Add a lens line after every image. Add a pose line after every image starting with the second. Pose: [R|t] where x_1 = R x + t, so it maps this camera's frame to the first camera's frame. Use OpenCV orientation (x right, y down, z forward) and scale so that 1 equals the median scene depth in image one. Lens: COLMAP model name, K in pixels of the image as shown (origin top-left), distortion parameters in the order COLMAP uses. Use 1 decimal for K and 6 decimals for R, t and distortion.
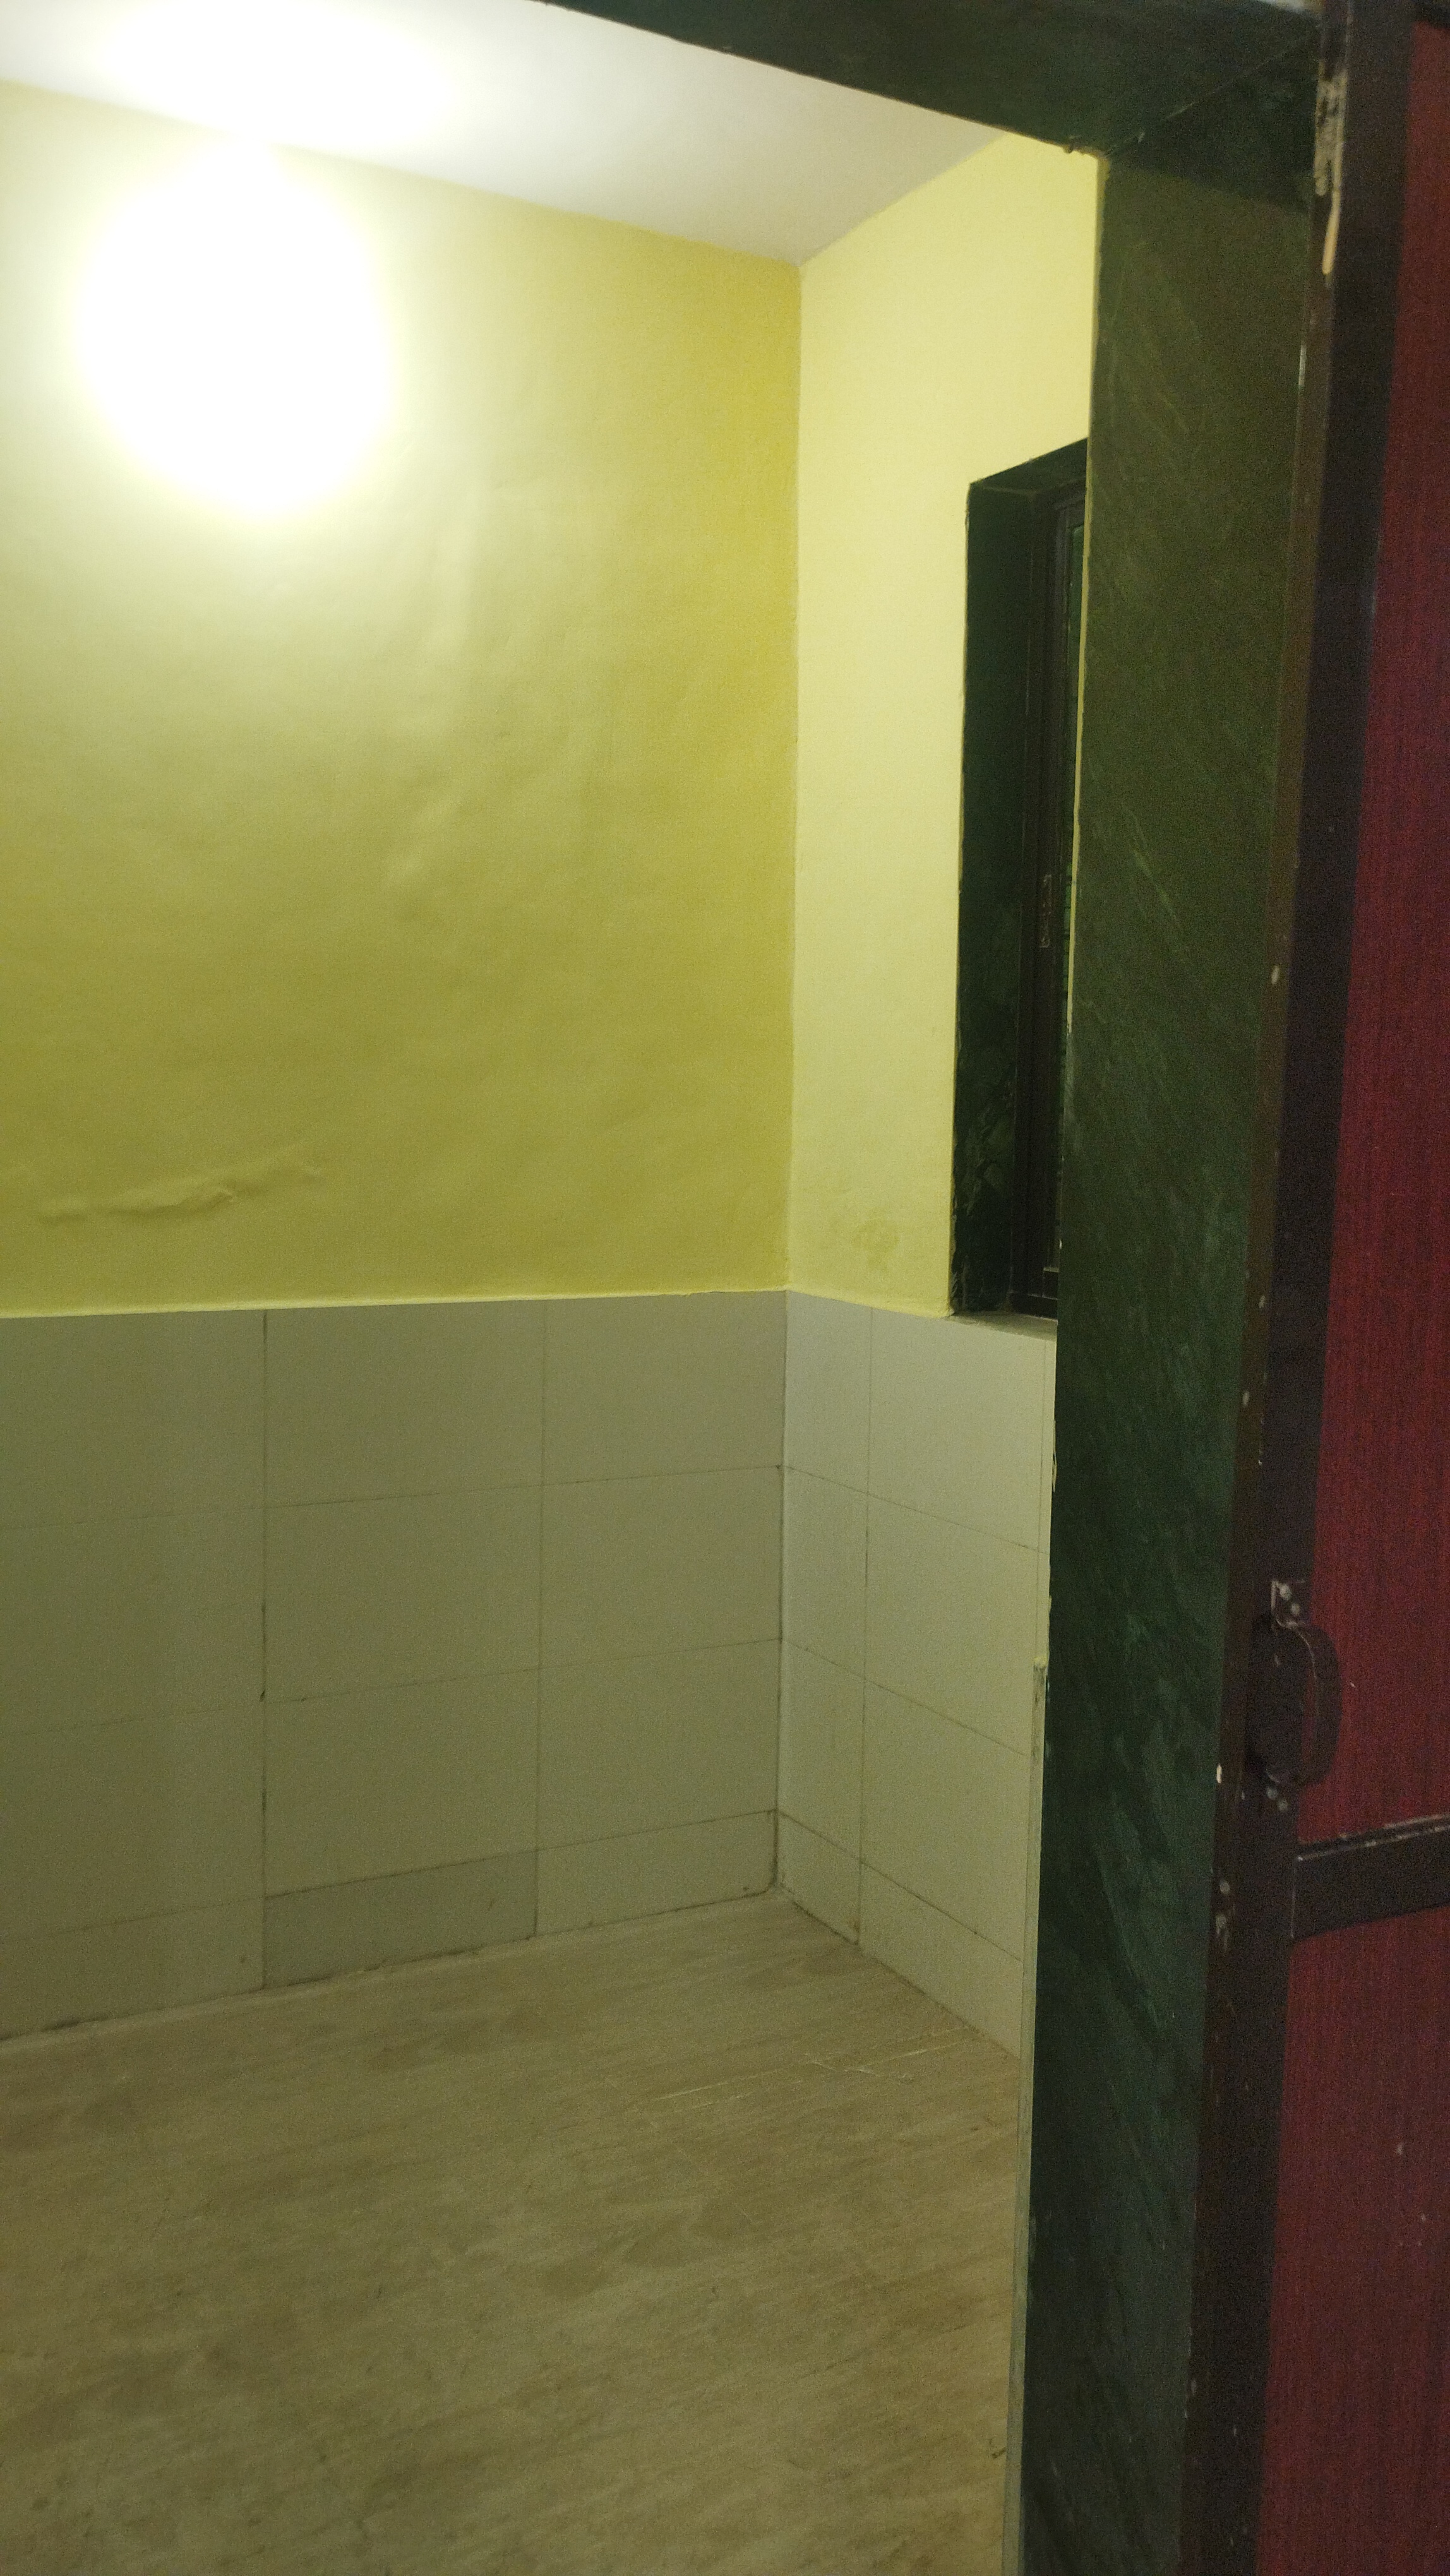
lens RADIAL K [[2130.8, 0, 721.8], [0, 2130.8, 1306.2], [0, 0, 1]] dist [0.072082, -0.103934]
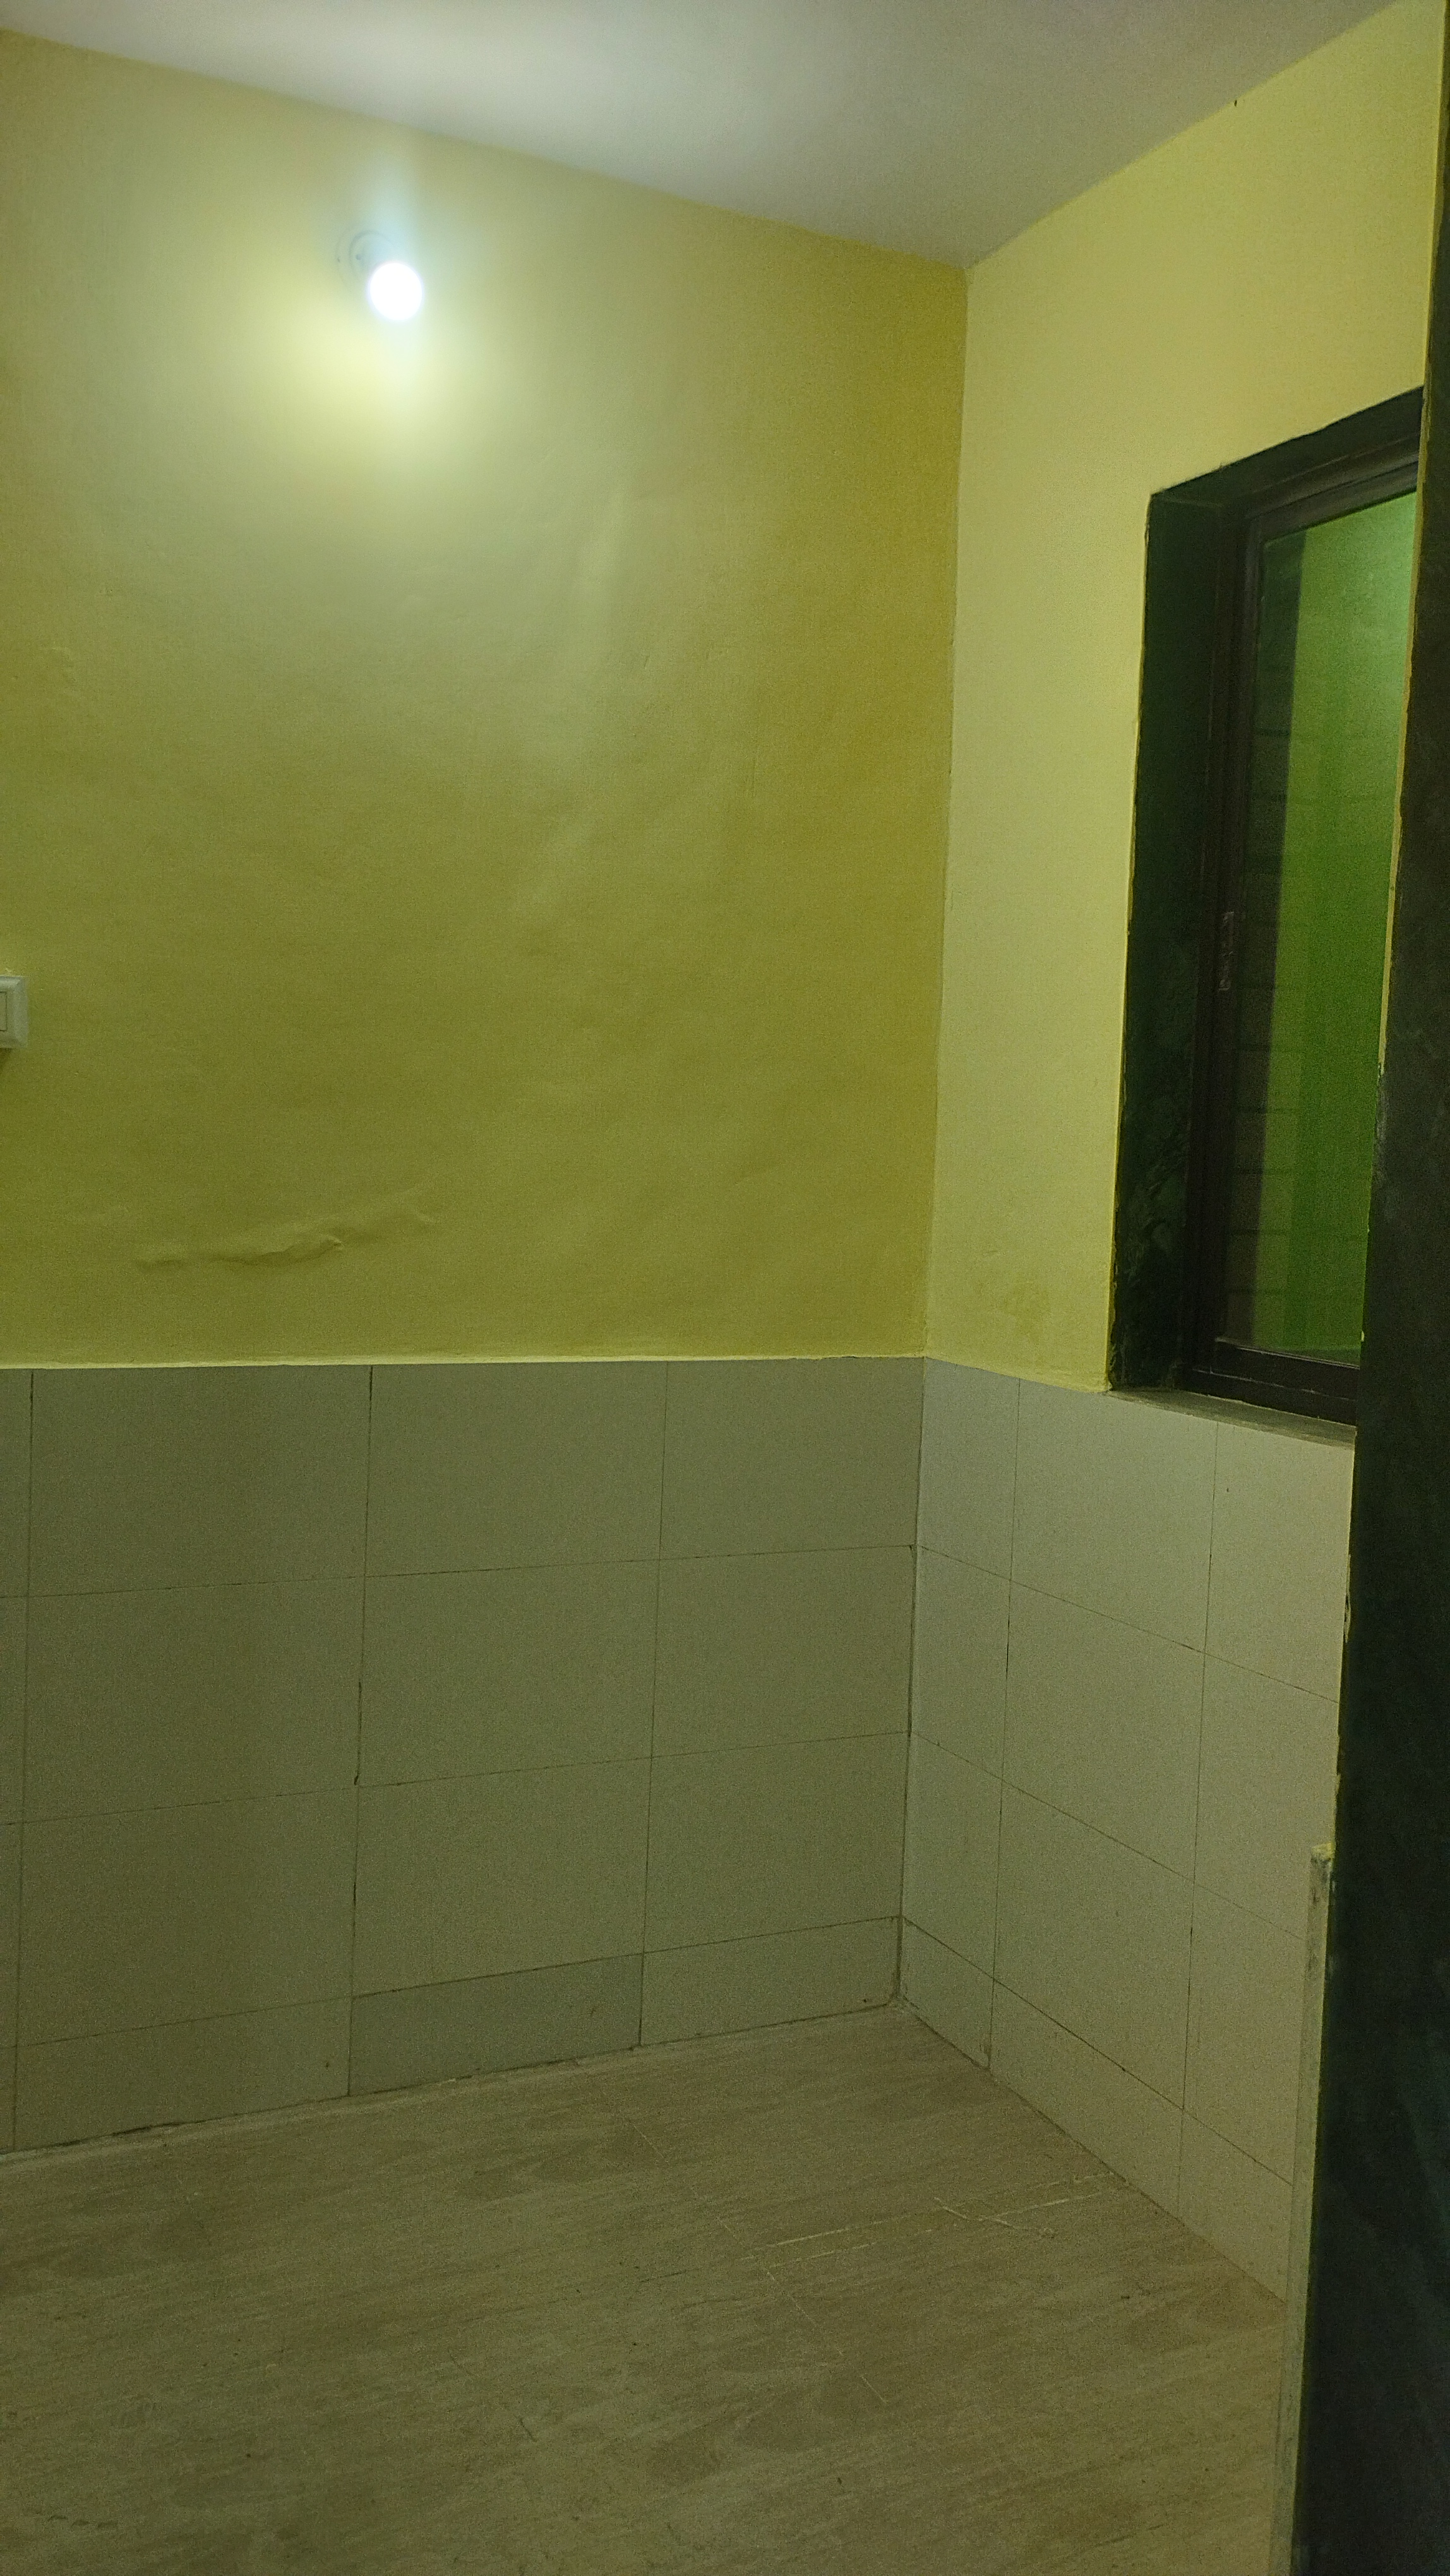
lens RADIAL K [[2130.8, 0, 721.8], [0, 2130.8, 1306.2], [0, 0, 1]] dist [0.072082, -0.103934]
pose [[0.998659, 0.023844, -0.045951, -0.019611], [-0.024984, 0.999390, -0.024397, -0.005821], [0.045341, 0.025513, 0.998646, 0.078649]]
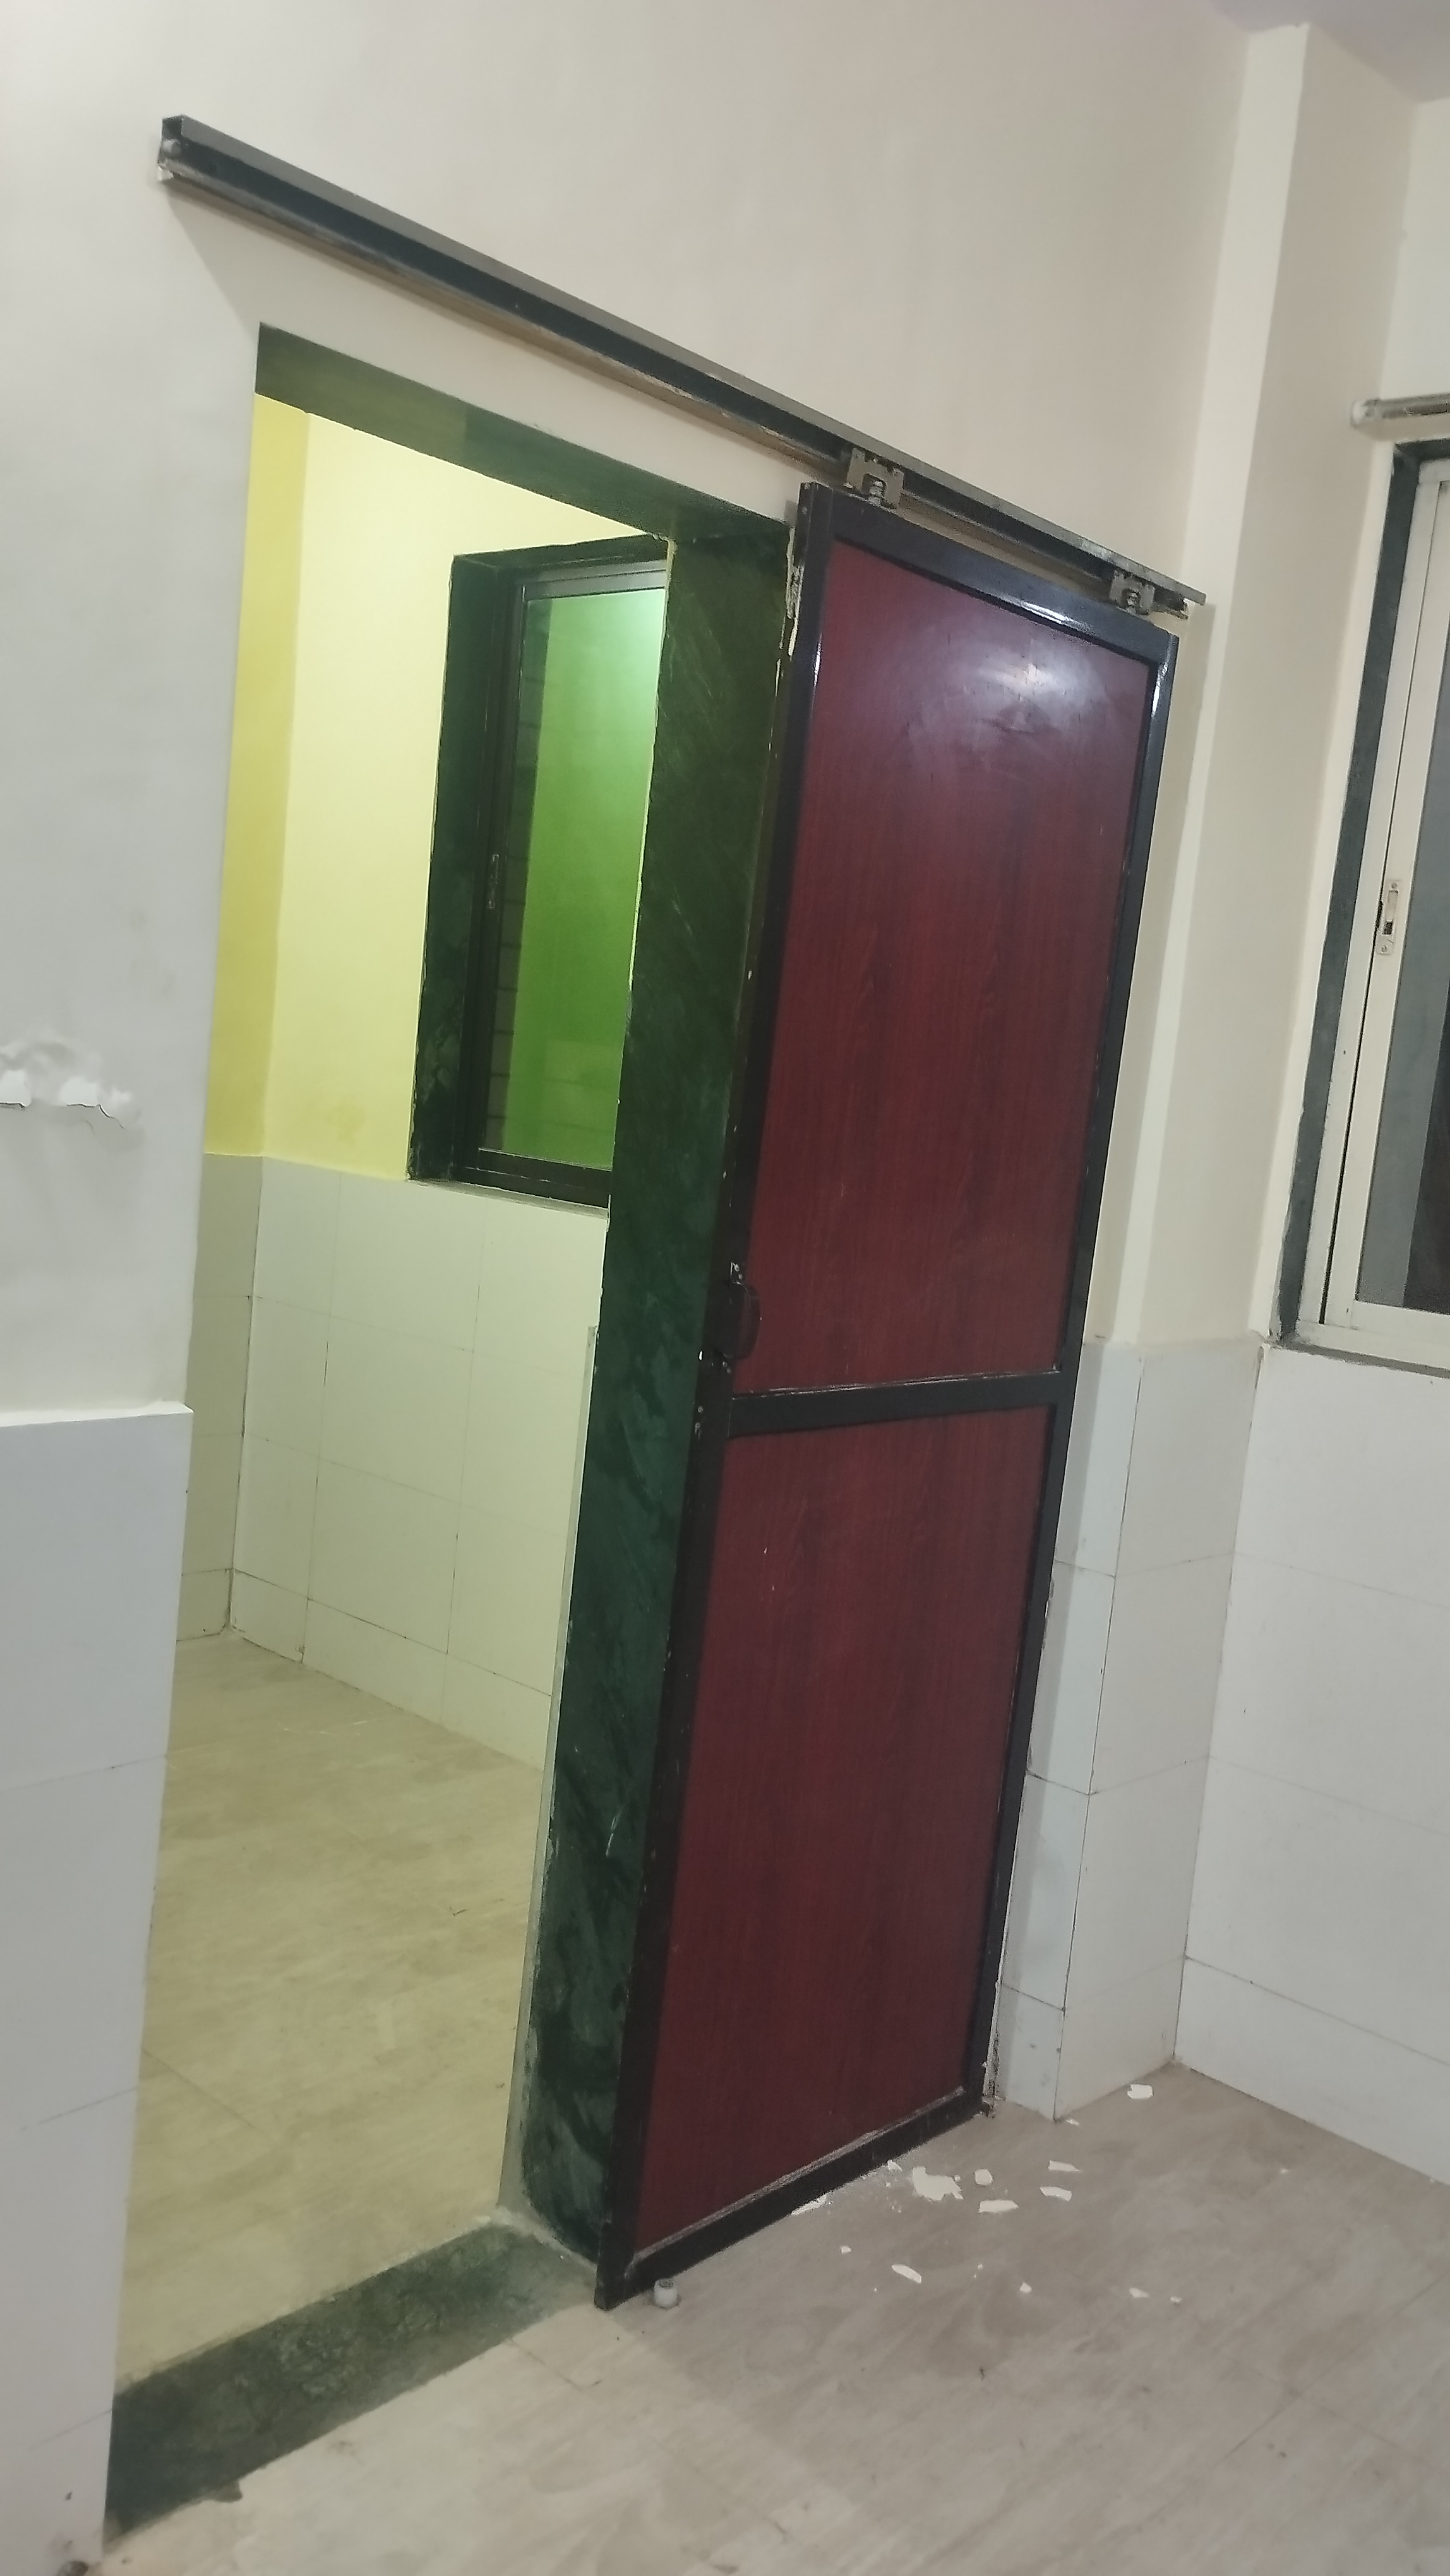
lens RADIAL K [[2142.1, 0, 722.7], [0, 2142.1, 1312.9], [0, 0, 1]] dist [0.075944, -0.108765]
pose [[0.942254, 0.037580, 0.332783, -0.164604], [-0.050096, 0.998320, 0.029110, 0.042548], [-0.331130, -0.044100, 0.942554, -0.360628]]
